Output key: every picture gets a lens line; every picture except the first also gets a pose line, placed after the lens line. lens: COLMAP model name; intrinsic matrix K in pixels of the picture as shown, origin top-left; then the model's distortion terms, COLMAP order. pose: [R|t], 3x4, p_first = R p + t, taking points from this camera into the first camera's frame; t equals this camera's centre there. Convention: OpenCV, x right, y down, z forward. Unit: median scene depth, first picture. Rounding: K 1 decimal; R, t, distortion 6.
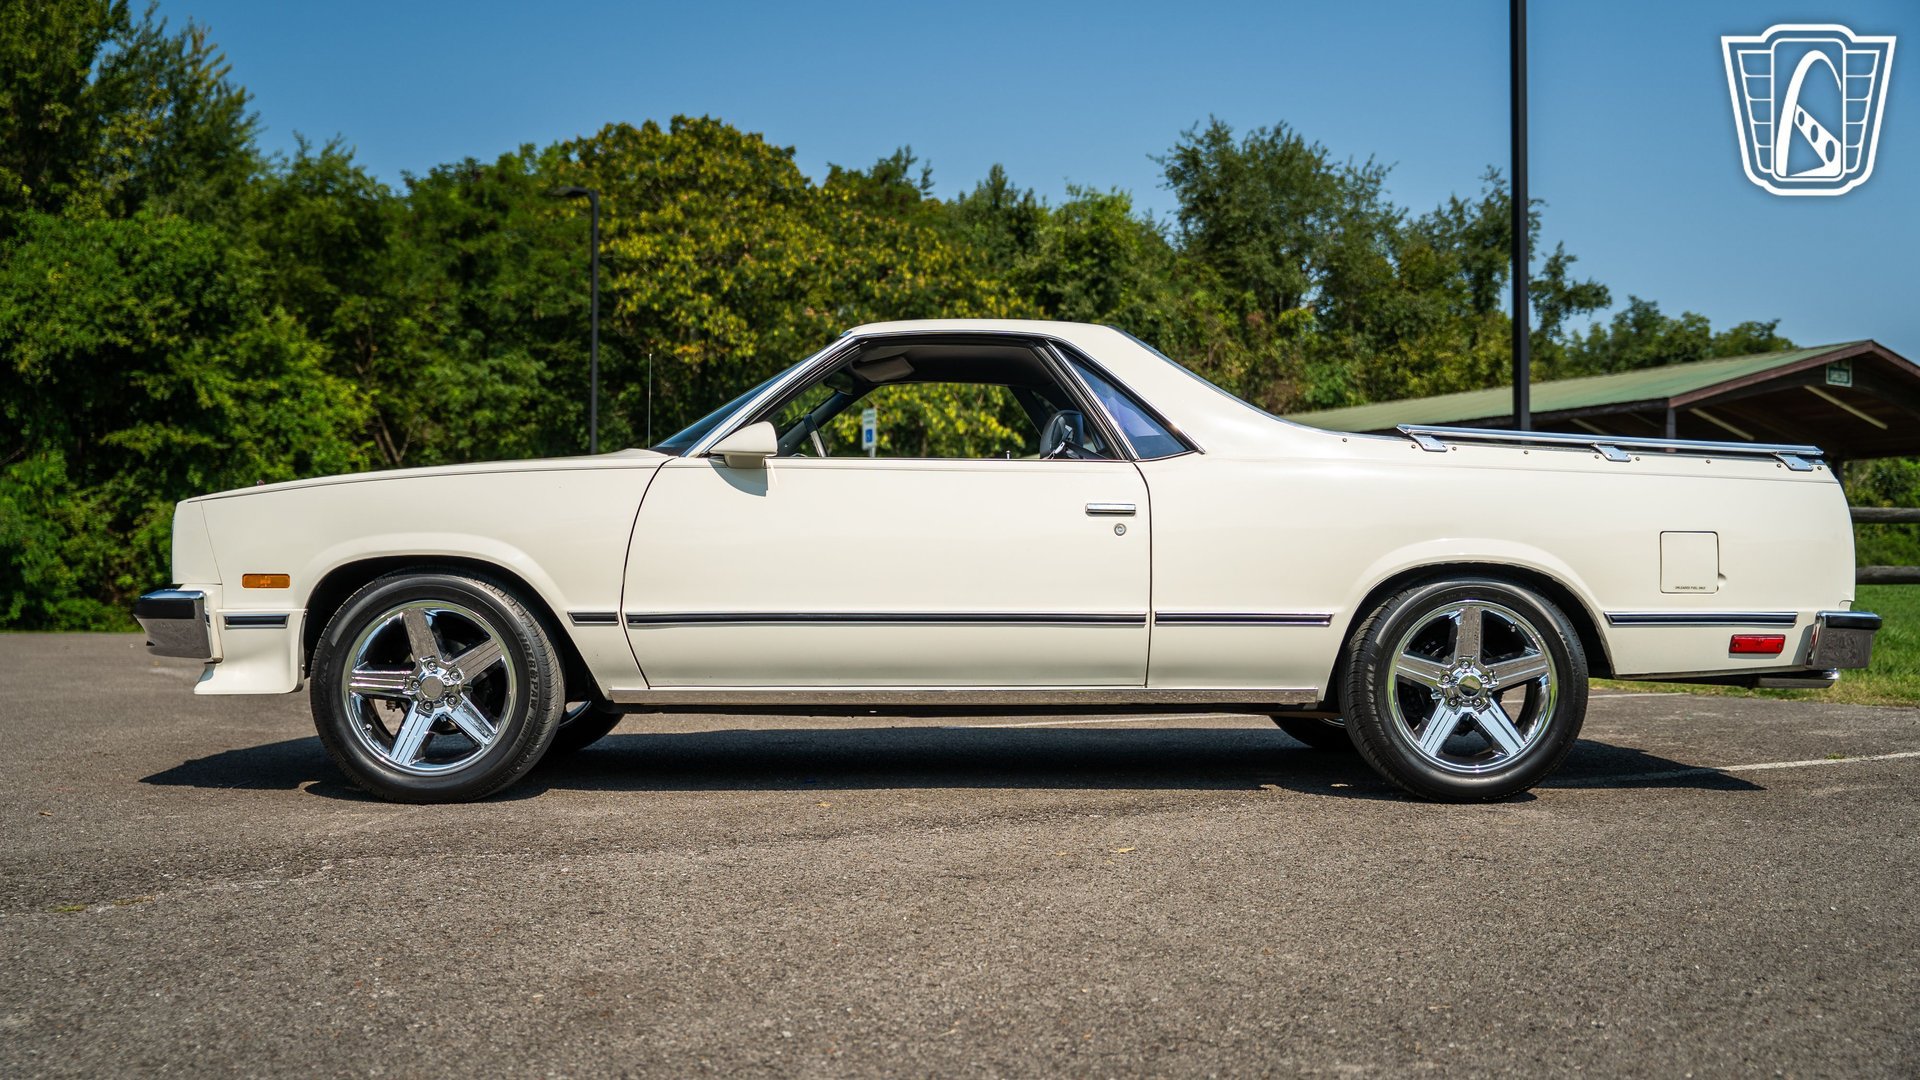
lens RADIAL K [[1836.9, 0, 952.1], [0, 1836.9, 537.7], [0, 0, 1]] dist [-0.075052, 0.220849]
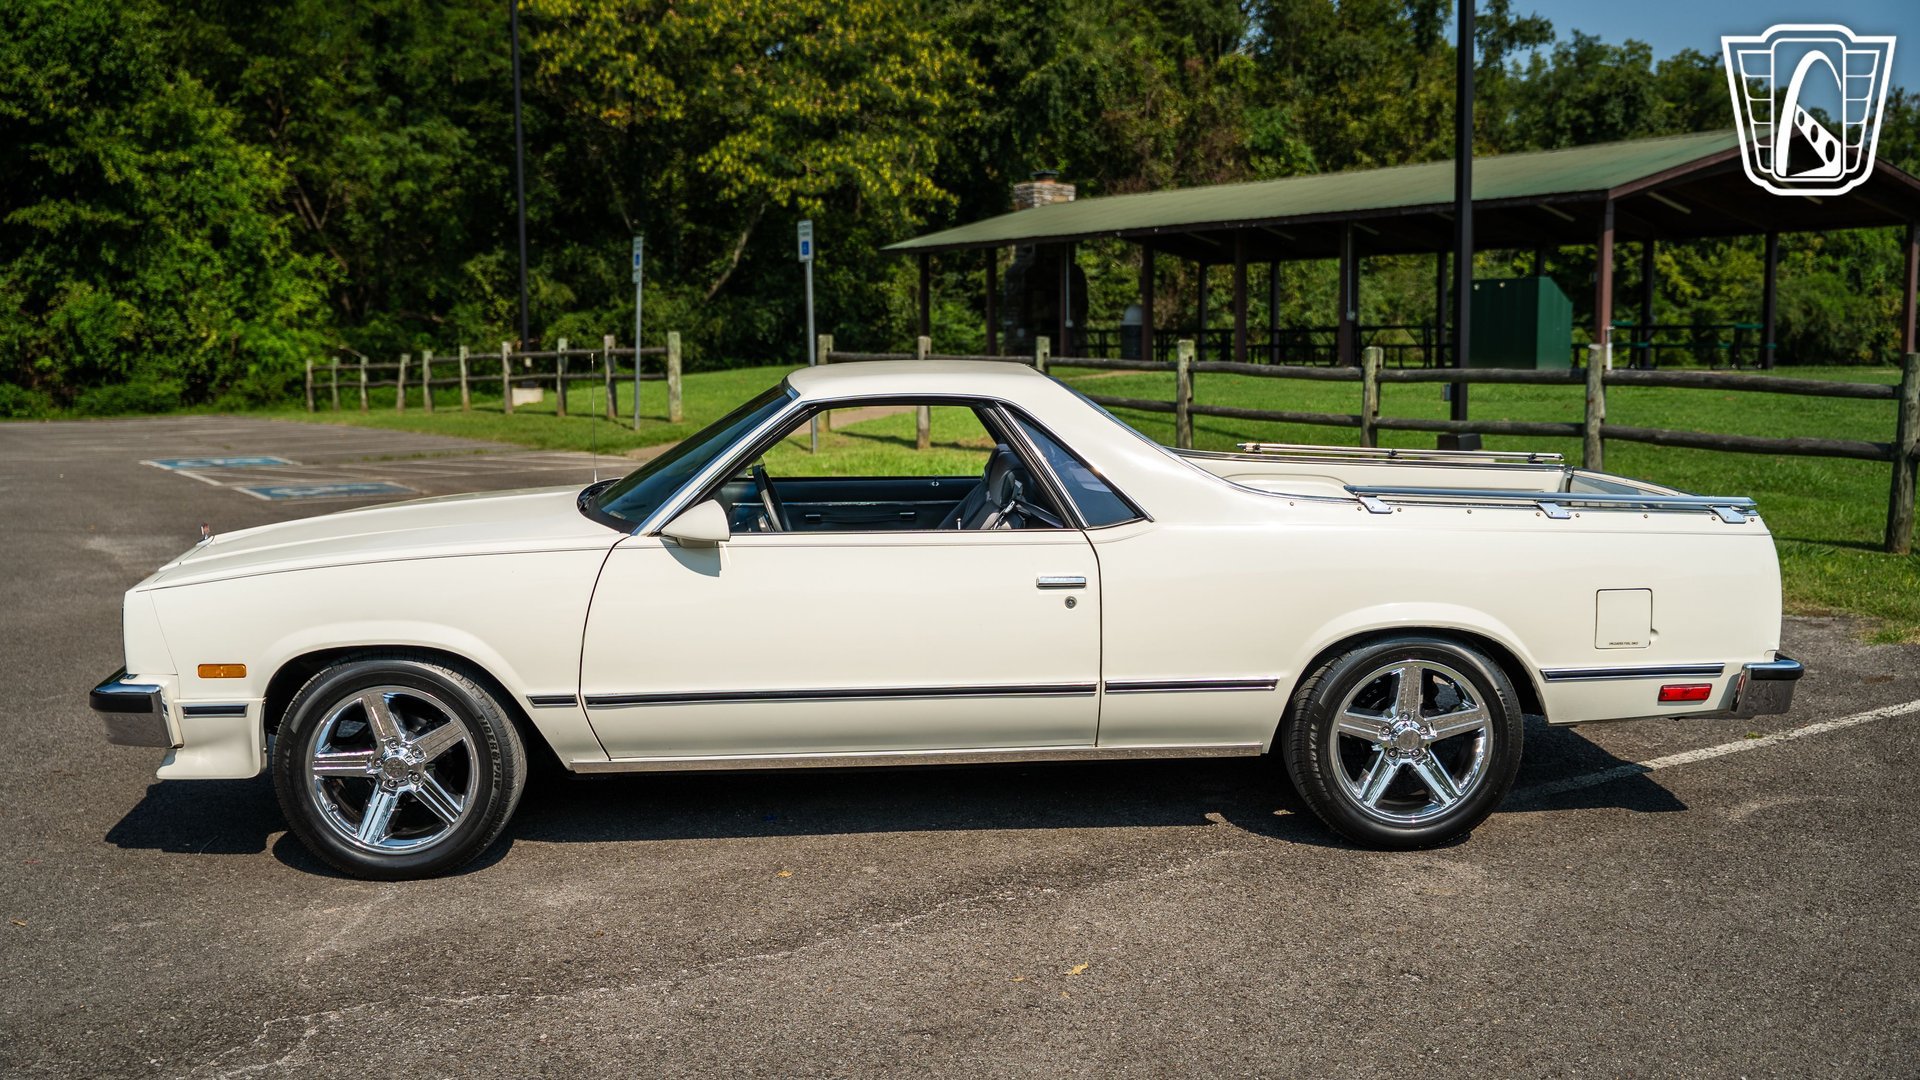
lens RADIAL K [[1836.9, 0, 952.1], [0, 1836.9, 537.7], [0, 0, 1]] dist [-0.075052, 0.220849]
pose [[0.999308, -0.016745, 0.033209, -0.000712], [0.011754, 0.989340, 0.145151, -0.019063], [-0.035285, -0.144660, 0.988852, 0.000485]]
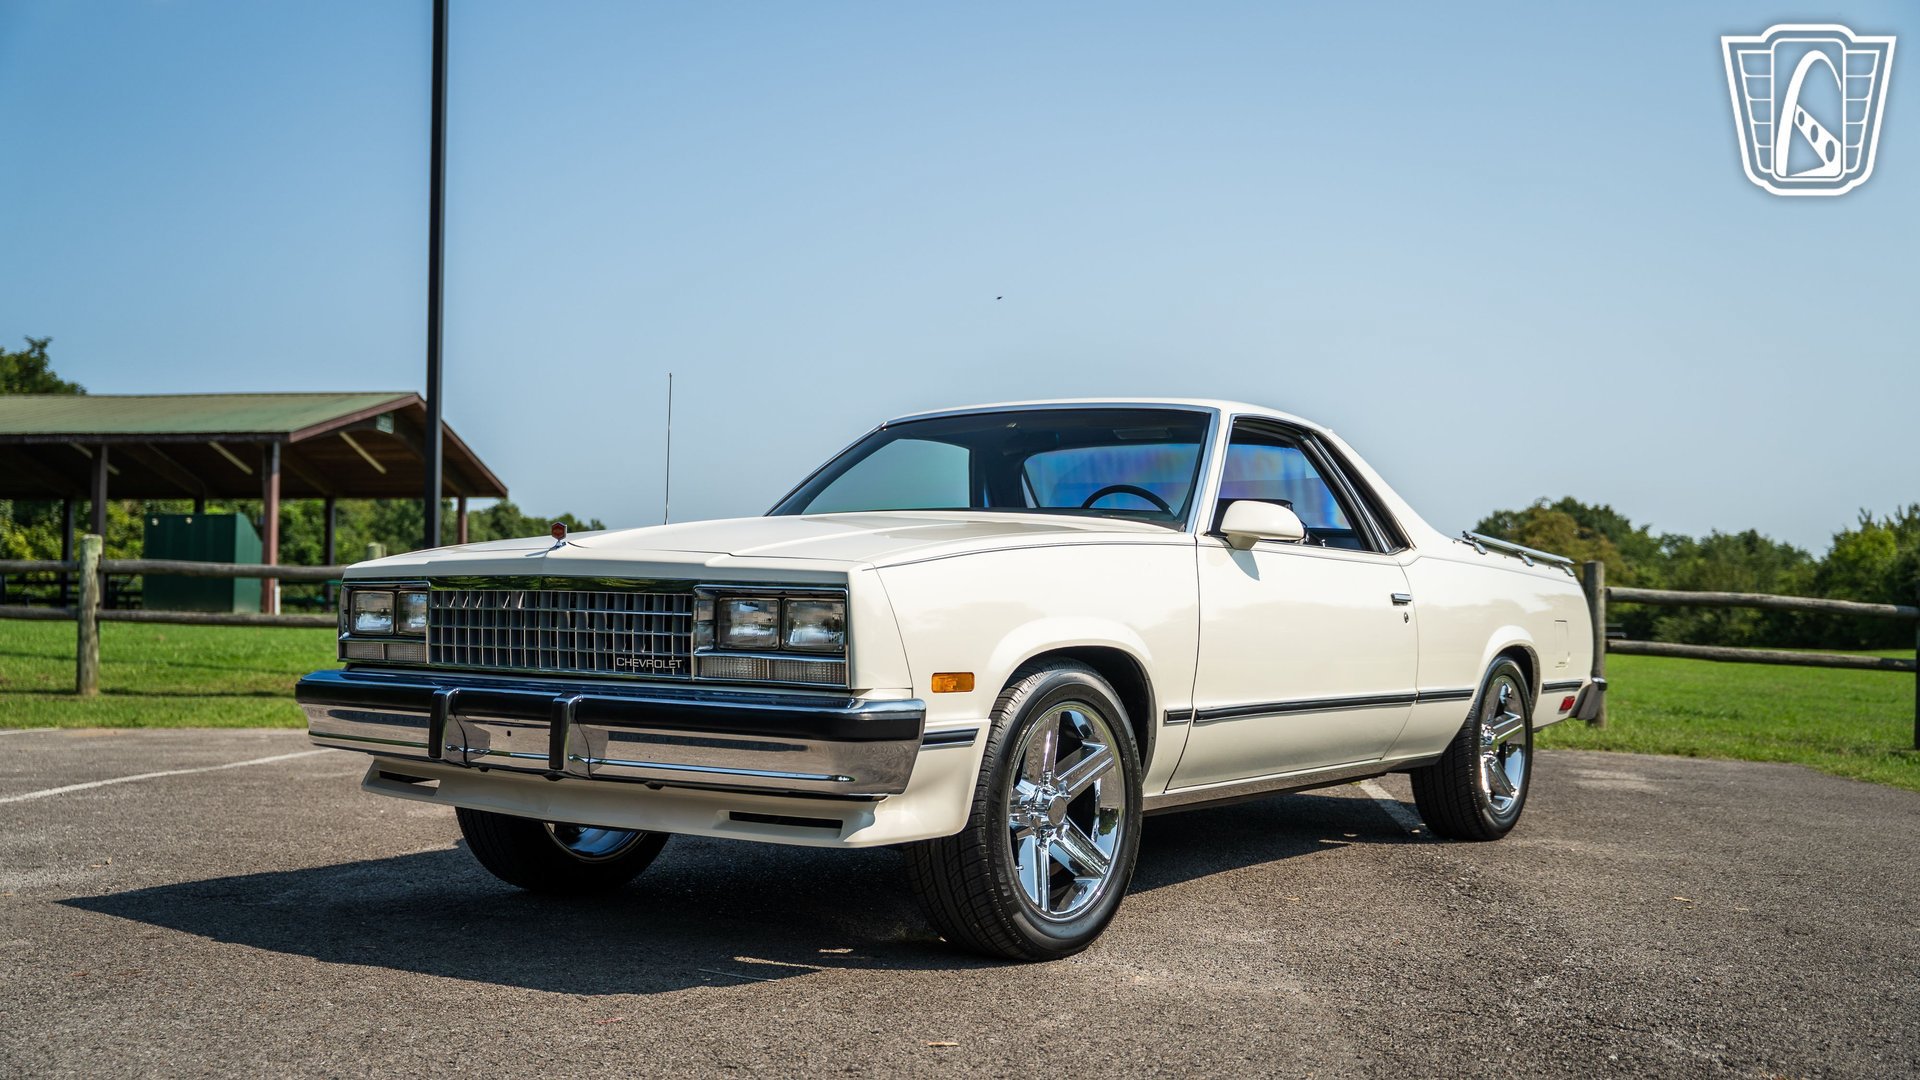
lens RADIAL K [[1834.8, 0, 964.8], [0, 1834.8, 535.2], [0, 0, 1]] dist [-0.066493, 0.202011]
pose [[0.591783, 0.042719, 0.804964, -0.096454], [-0.031715, 0.999055, -0.029704, -0.001314], [-0.805473, -0.007951, 0.592579, 0.056970]]
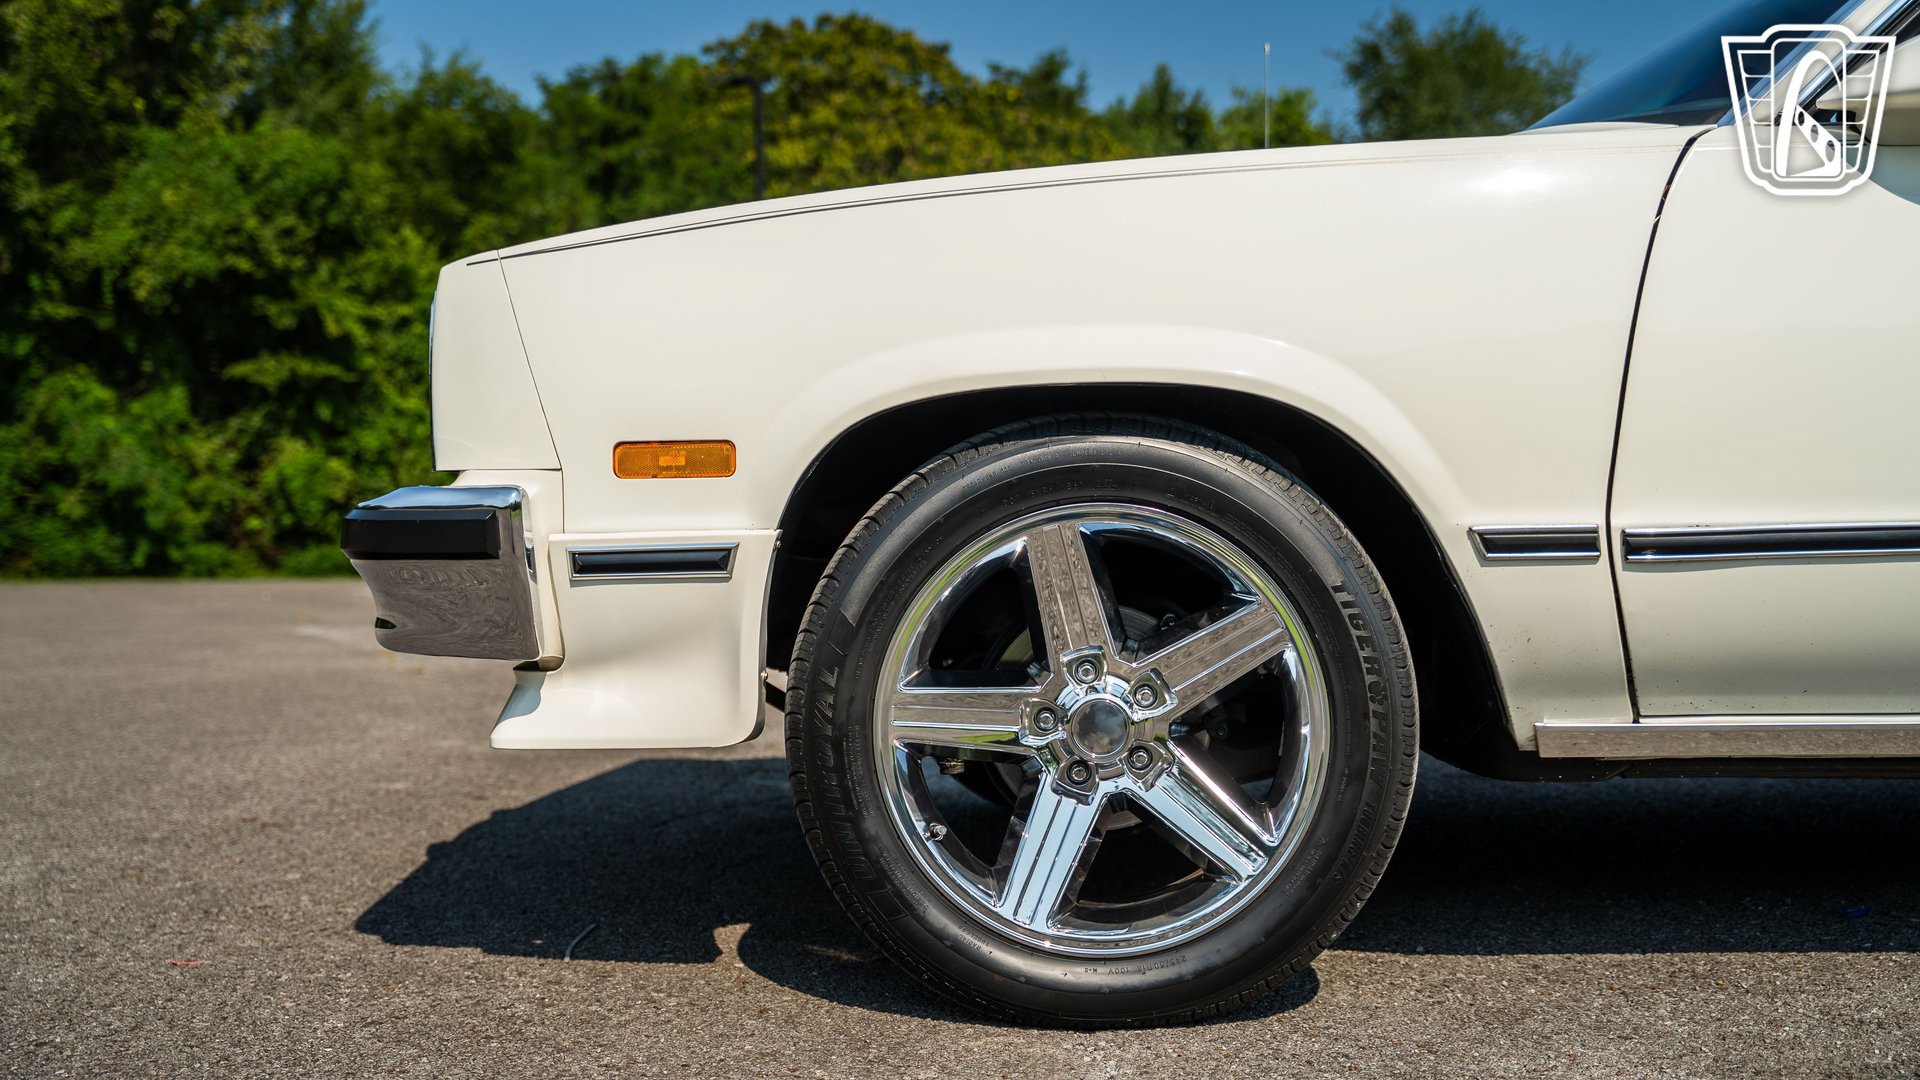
lens RADIAL K [[1898.0, 0, 969.7], [0, 1898.0, 528.2], [0, 0, 1]] dist [-0.075682, 0.251357]
pose [[0.998073, -0.012195, -0.060841, -0.029027], [0.013961, 0.999491, 0.028681, 0.002779], [0.060461, -0.029475, 0.997735, 0.060558]]
